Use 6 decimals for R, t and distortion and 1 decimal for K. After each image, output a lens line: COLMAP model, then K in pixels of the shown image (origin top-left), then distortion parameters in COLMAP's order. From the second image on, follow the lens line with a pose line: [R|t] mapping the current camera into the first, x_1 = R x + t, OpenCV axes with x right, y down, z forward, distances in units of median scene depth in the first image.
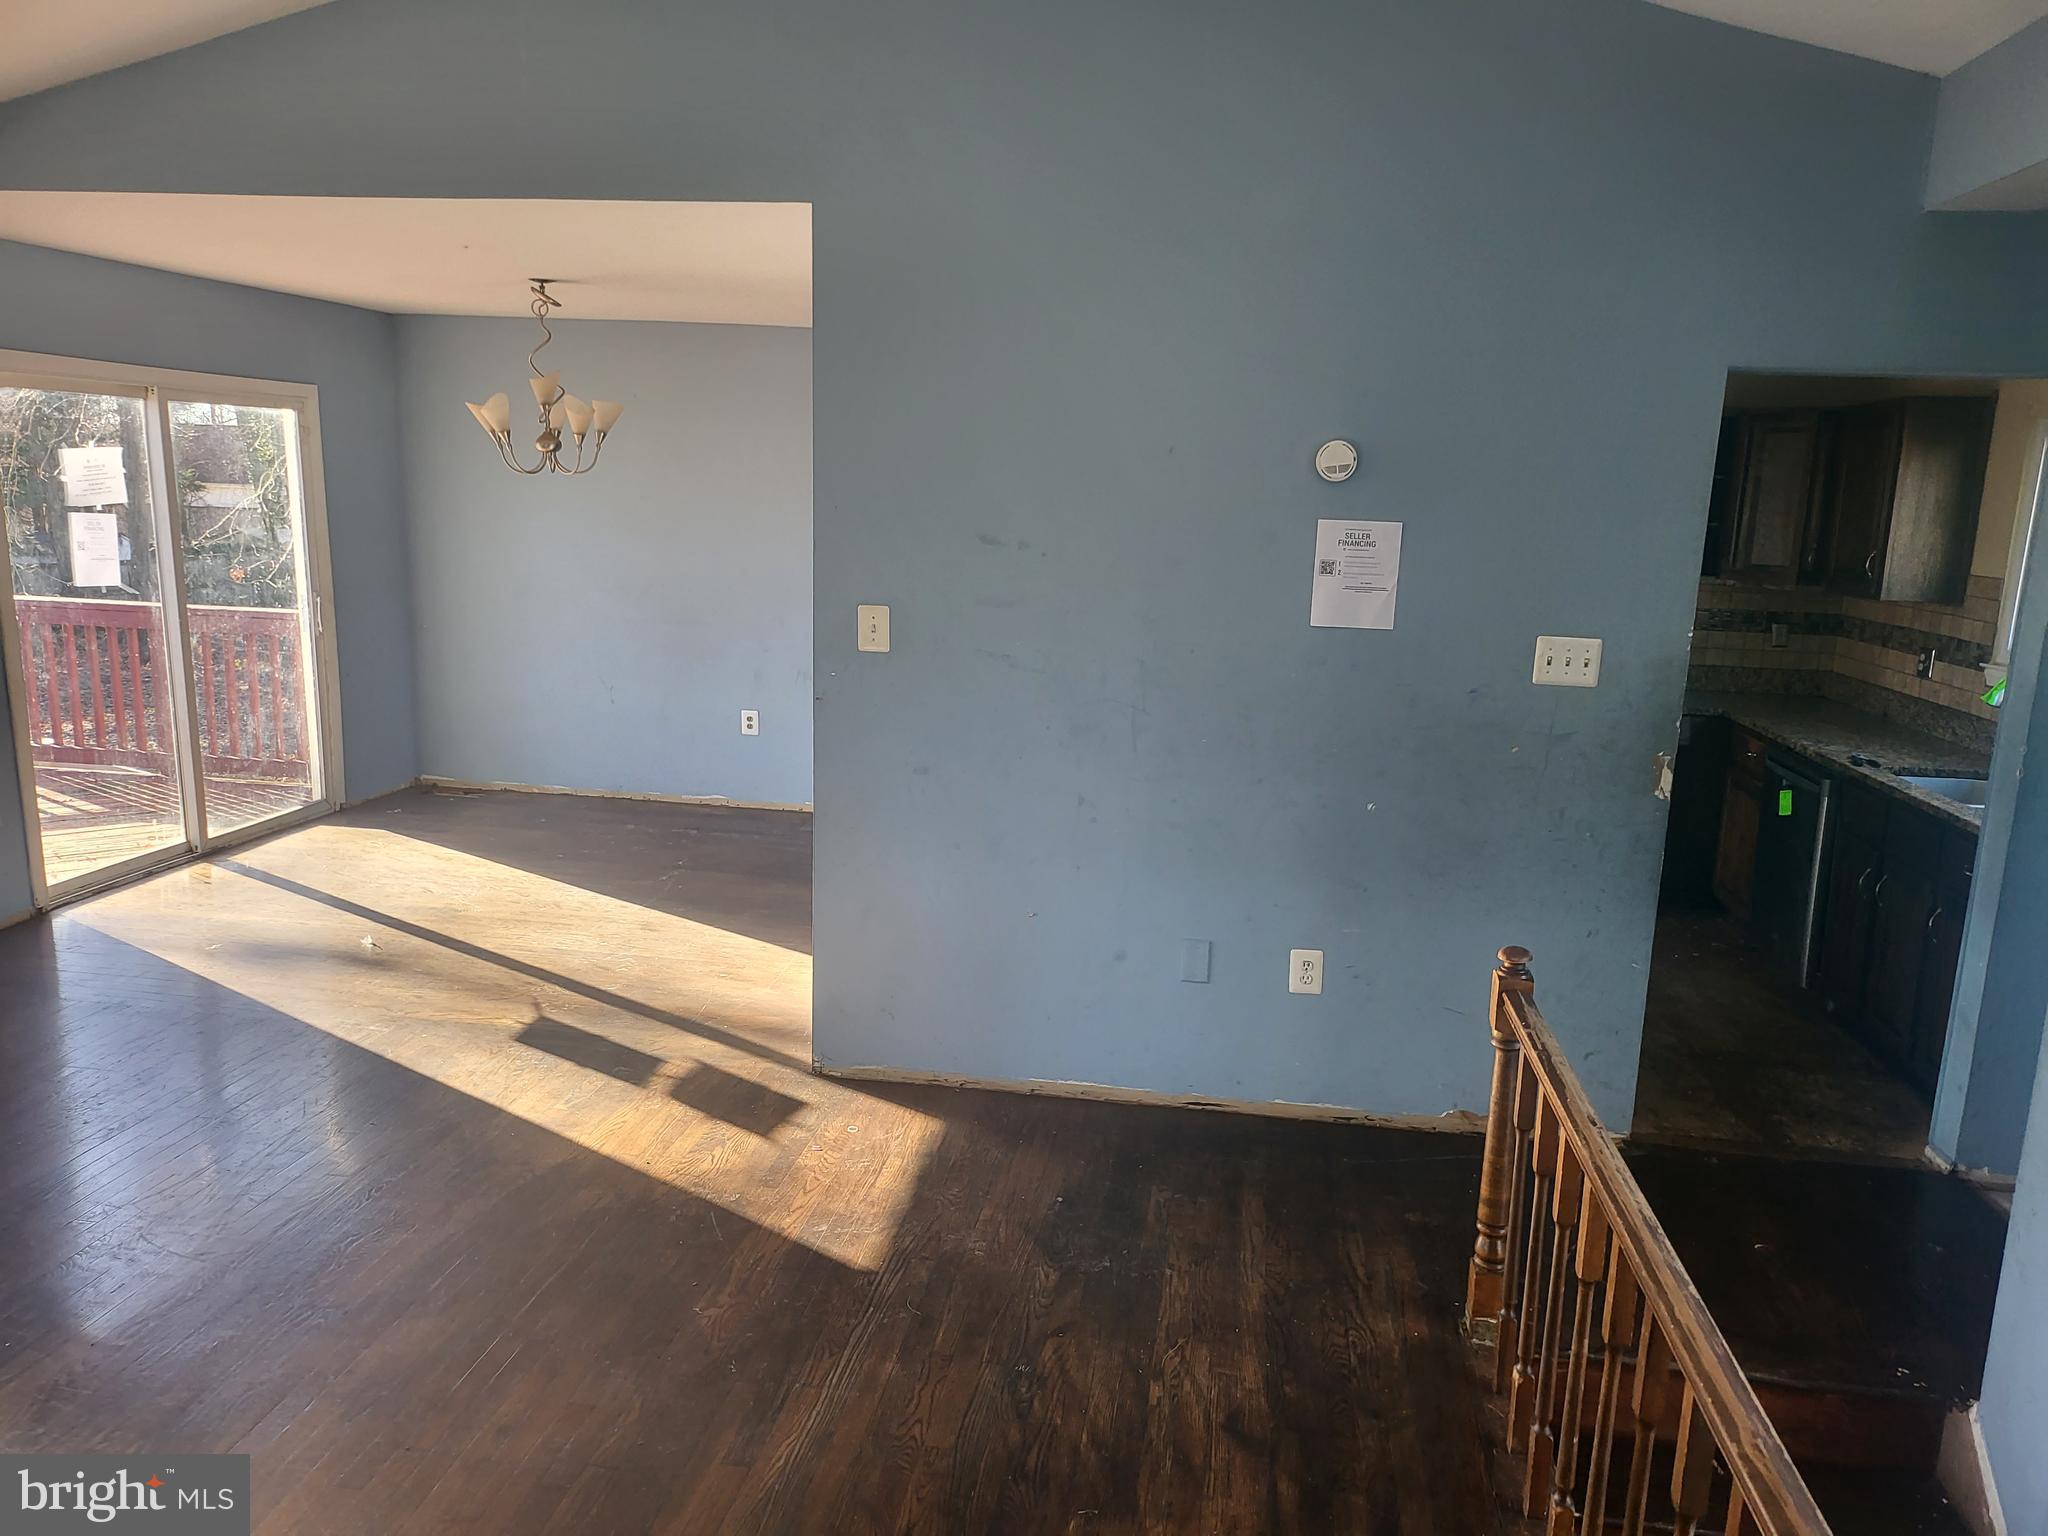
lens RADIAL K [[1439.1, 0, 1073.1], [0, 1439.1, 768.7], [0, 0, 1]] dist [0.068751, -0.066113]
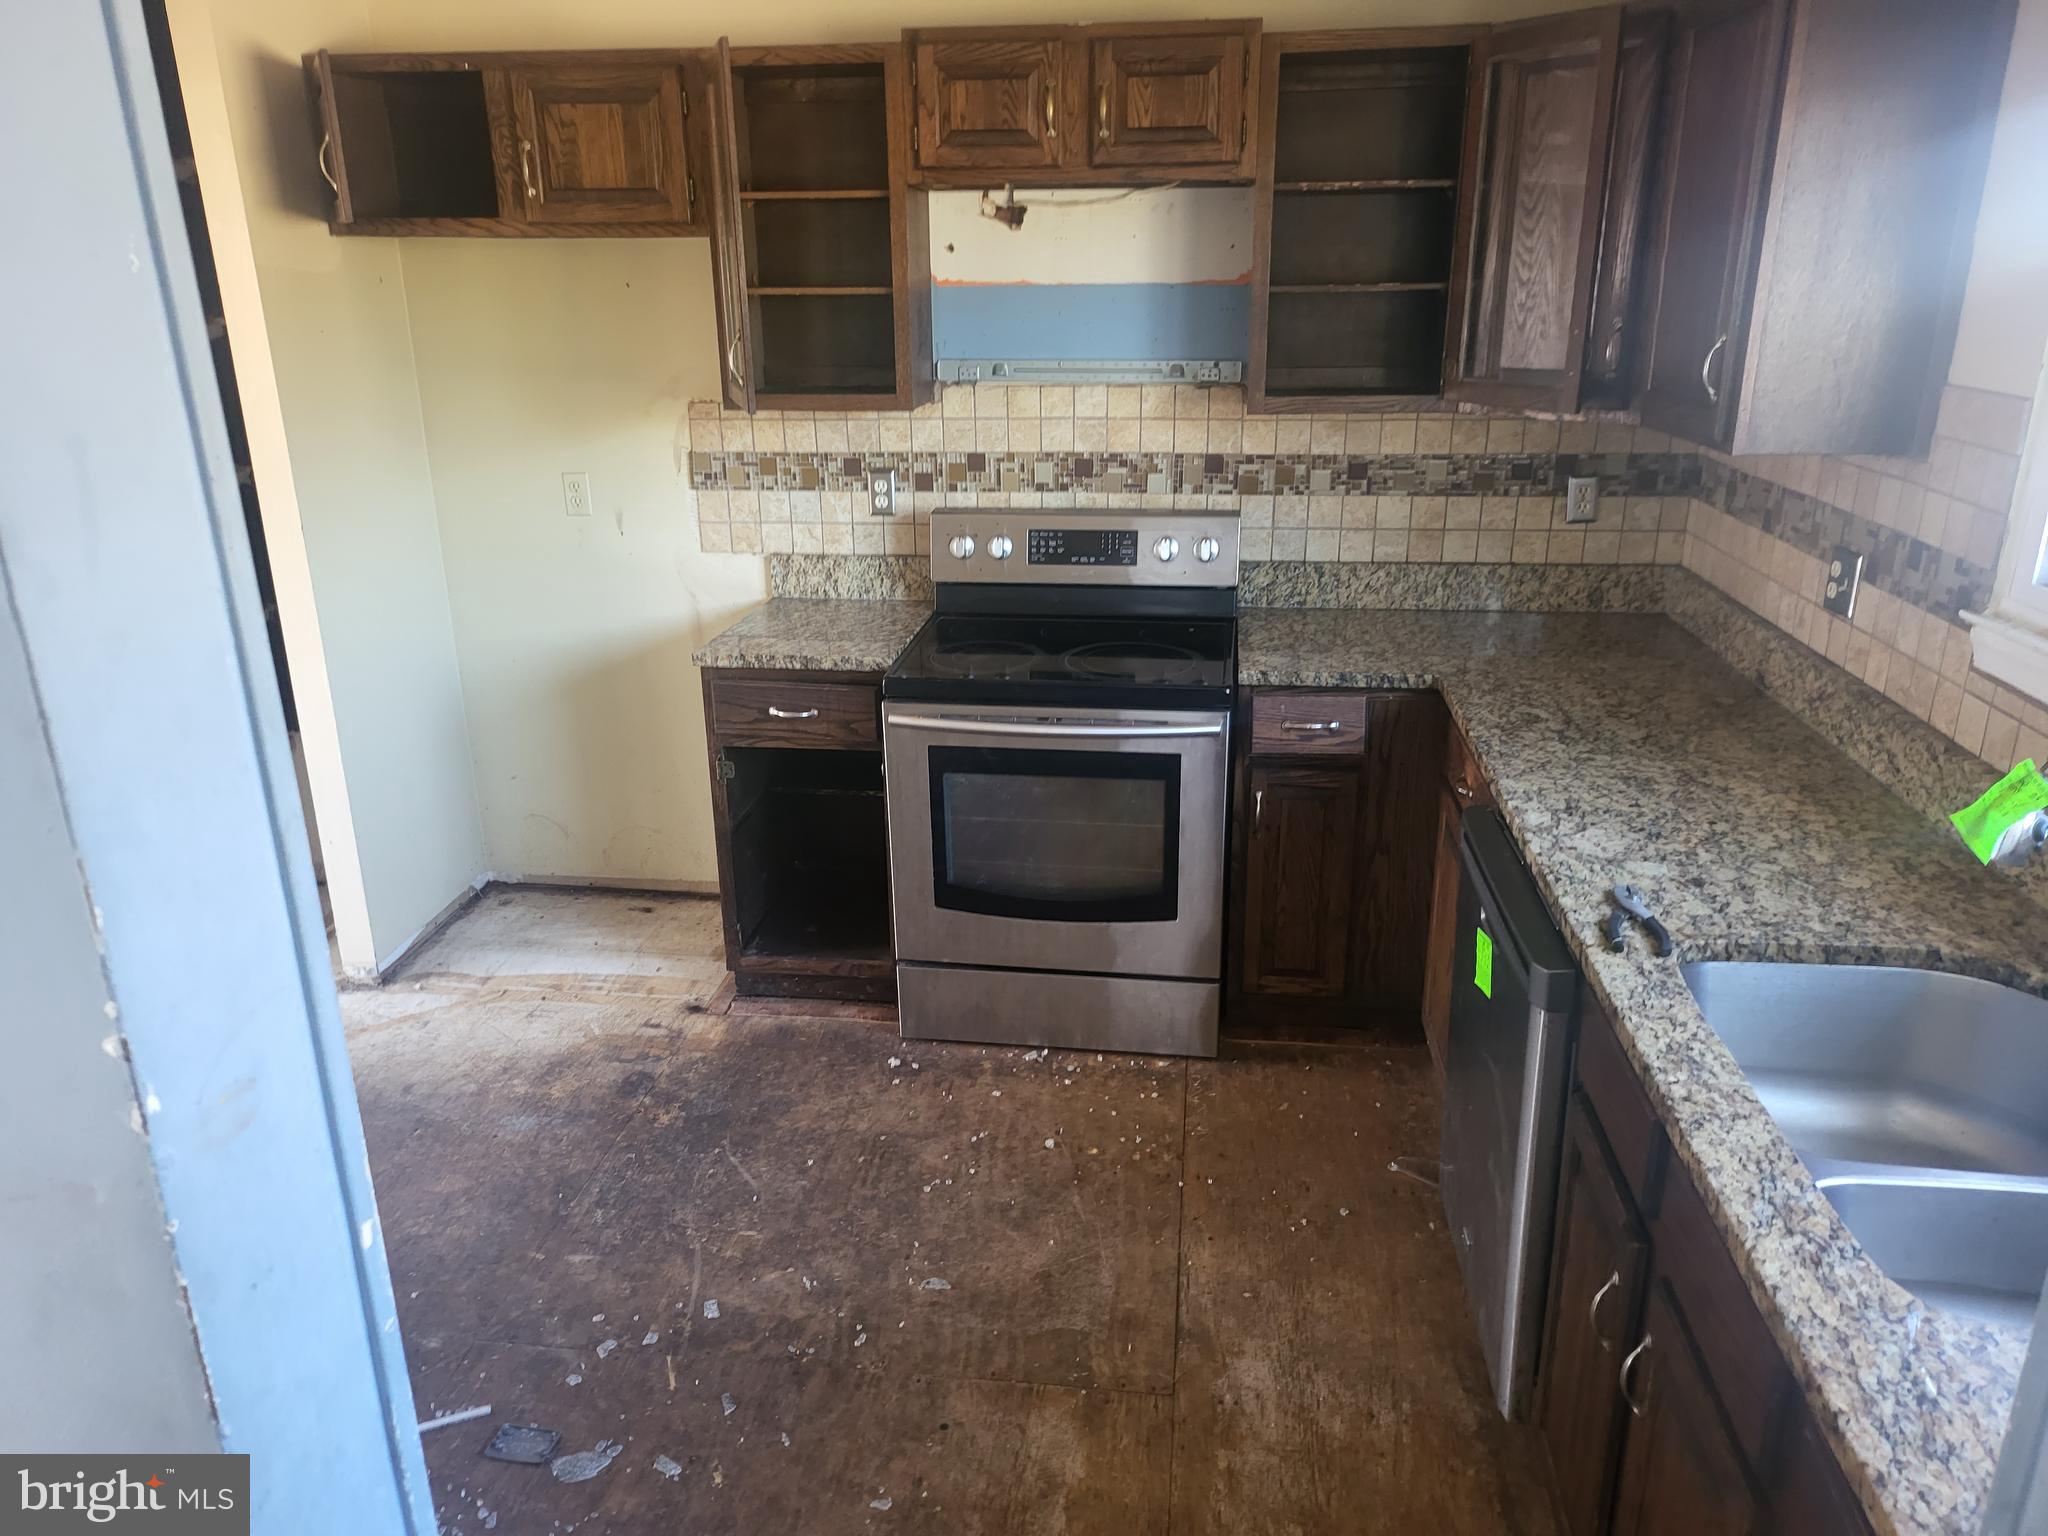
lens RADIAL K [[1447.3, 0, 1011.1], [0, 1447.3, 769.6], [0, 0, 1]] dist [0.057251, -0.055128]
pose [[0.998940, -0.039307, -0.023941, 0.324613], [0.042227, 0.989659, 0.137082, -0.085409], [0.018305, -0.137948, 0.990270, 0.521607]]
